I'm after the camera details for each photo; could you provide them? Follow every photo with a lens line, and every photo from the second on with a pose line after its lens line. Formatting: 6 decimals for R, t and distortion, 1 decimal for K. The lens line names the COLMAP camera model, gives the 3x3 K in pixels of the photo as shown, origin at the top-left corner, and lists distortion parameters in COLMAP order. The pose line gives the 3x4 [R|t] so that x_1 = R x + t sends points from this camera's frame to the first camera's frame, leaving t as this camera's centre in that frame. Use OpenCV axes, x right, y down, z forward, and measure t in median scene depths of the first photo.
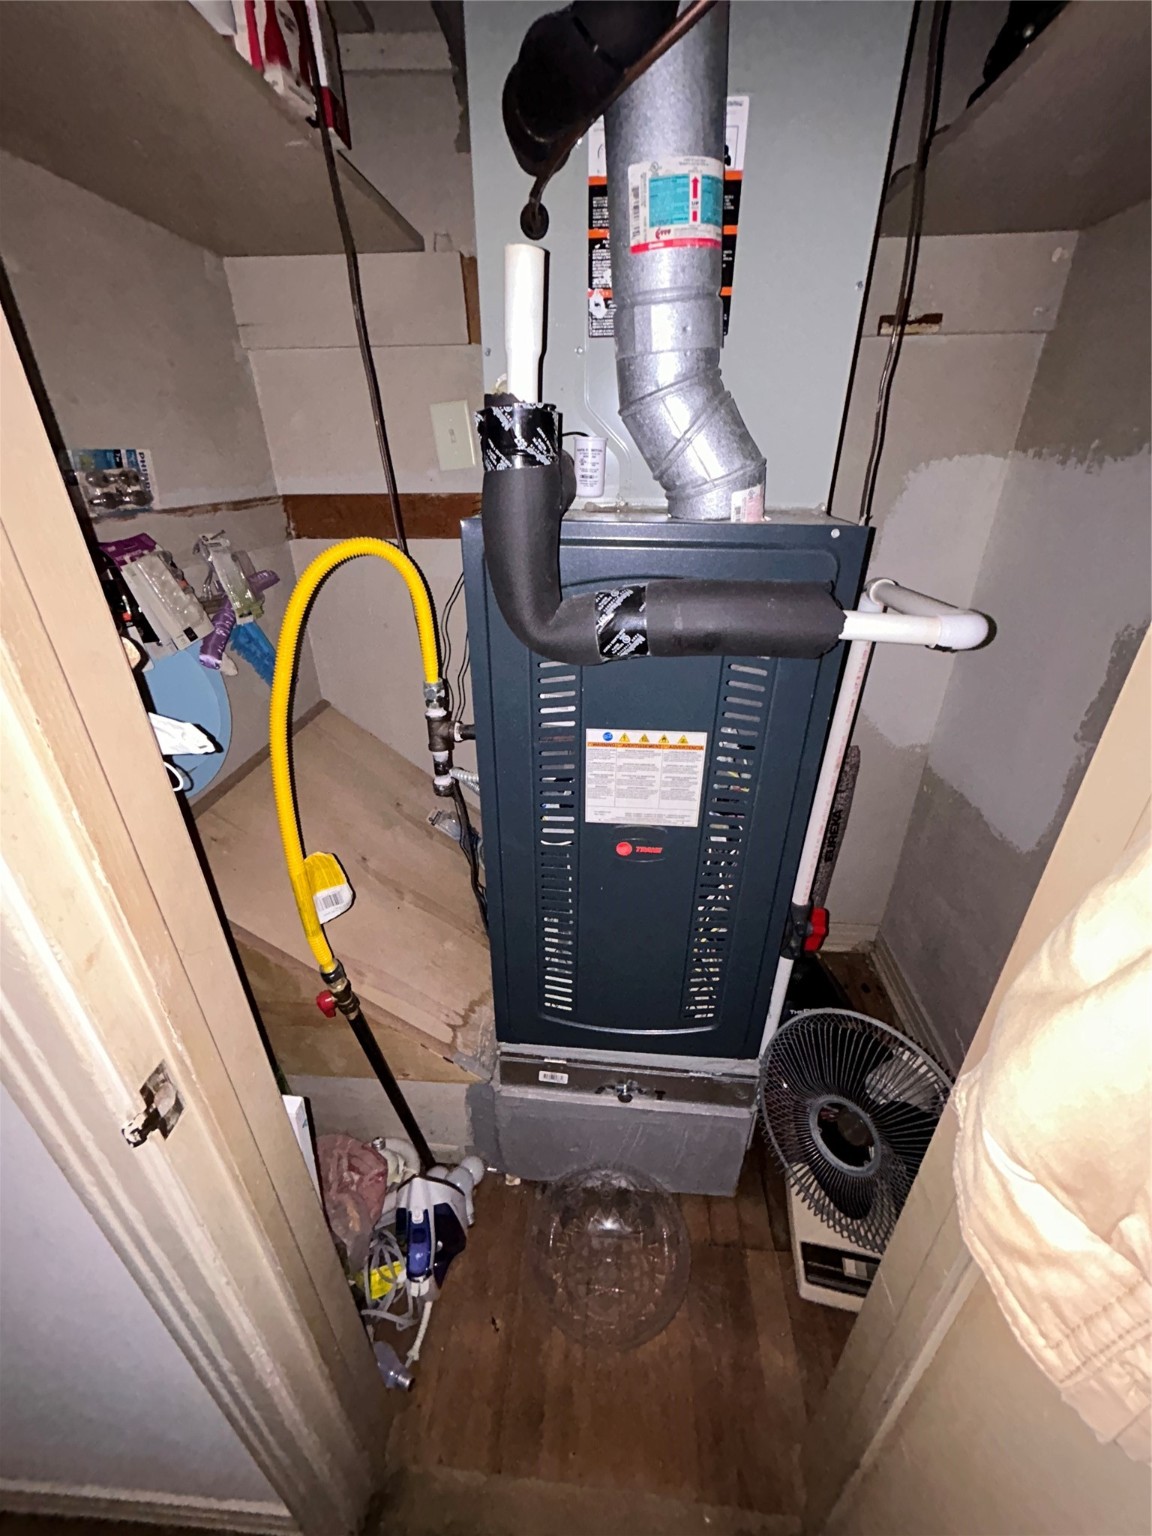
lens RADIAL K [[614.0, 0, 571.5], [0, 614.0, 765.5], [0, 0, 1]] dist [-0.005833, 0.000523]
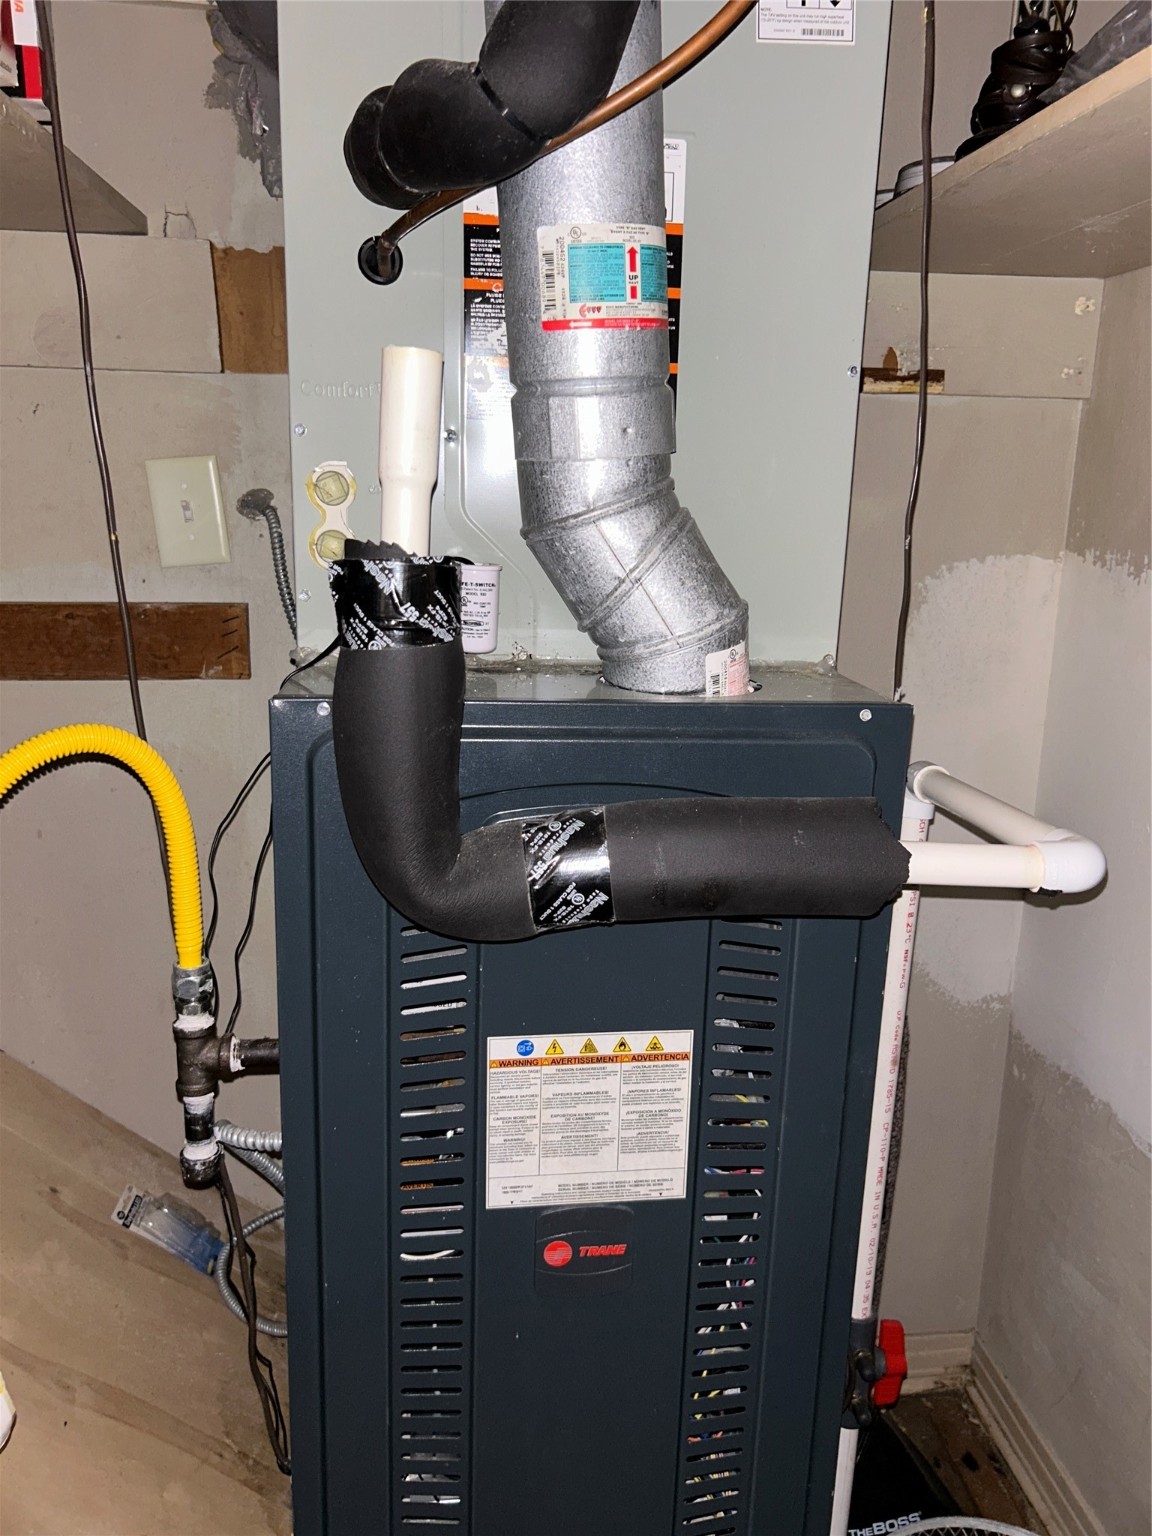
lens RADIAL K [[1153.2, 0, 584.8], [0, 1153.2, 772.7], [0, 0, 1]] dist [0.041849, -0.062354]
pose [[0.977947, -0.026669, 0.207144, -0.102874], [0.072916, 0.973002, -0.218976, -0.057731], [-0.195712, 0.229251, 0.953489, -0.092071]]
